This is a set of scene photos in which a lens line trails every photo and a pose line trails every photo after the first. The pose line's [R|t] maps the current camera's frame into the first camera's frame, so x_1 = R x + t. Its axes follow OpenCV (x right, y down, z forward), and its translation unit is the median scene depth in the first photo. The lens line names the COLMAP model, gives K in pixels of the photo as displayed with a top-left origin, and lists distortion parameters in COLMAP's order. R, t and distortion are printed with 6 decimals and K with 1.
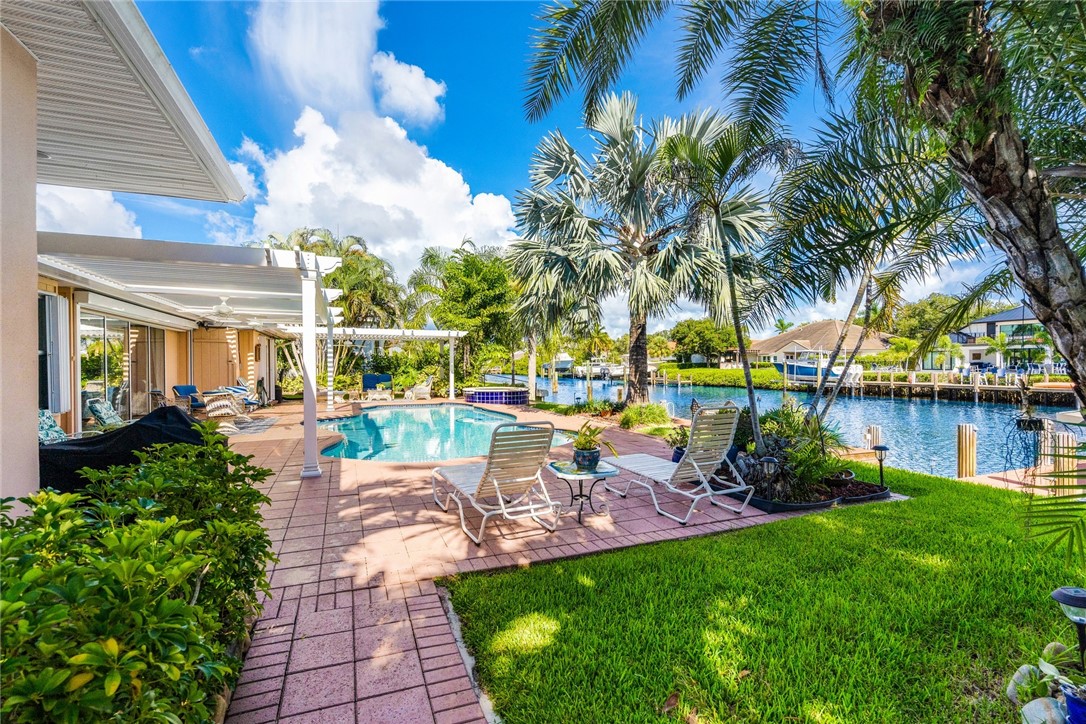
lens RADIAL K [[486.3, 0, 543.0], [0, 486.3, 362.0], [0, 0, 1]] dist [0.000316, -0.000006]
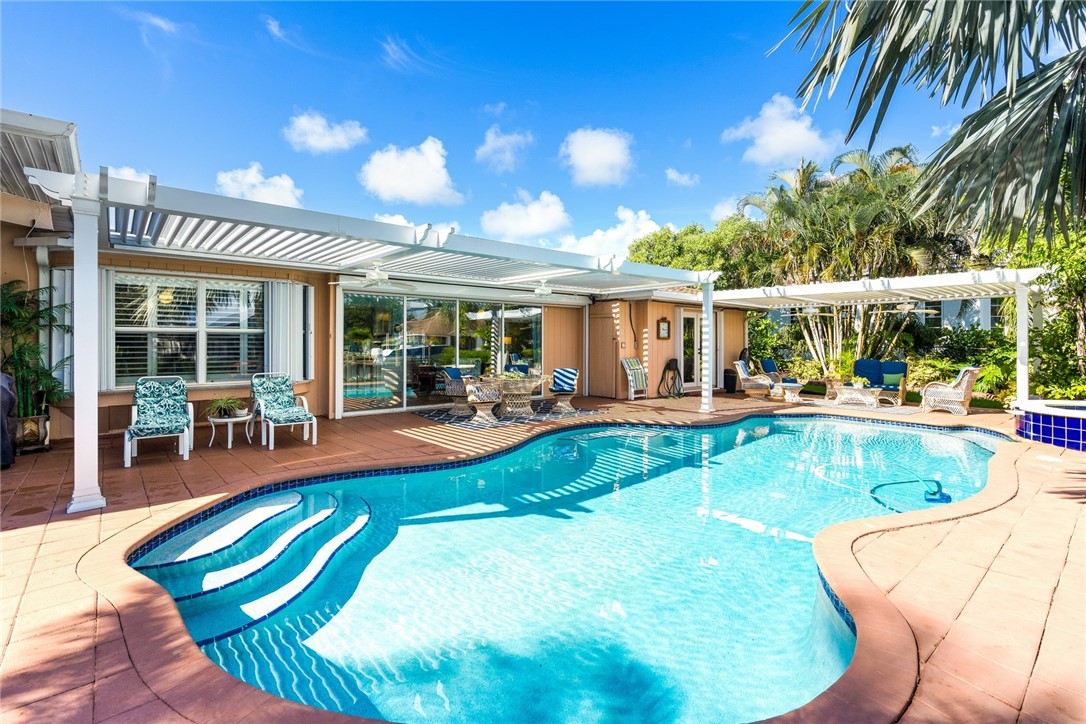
lens RADIAL K [[506.3, 0, 545.5], [0, 506.3, 340.5], [0, 0, 1]] dist [-0.000091, -0.000079]
pose [[0.323138, -0.000263, -0.946352, 0.166233], [0.000626, 1.000000, -0.000064, 0.001323], [0.946352, -0.000572, 0.323138, 0.591491]]
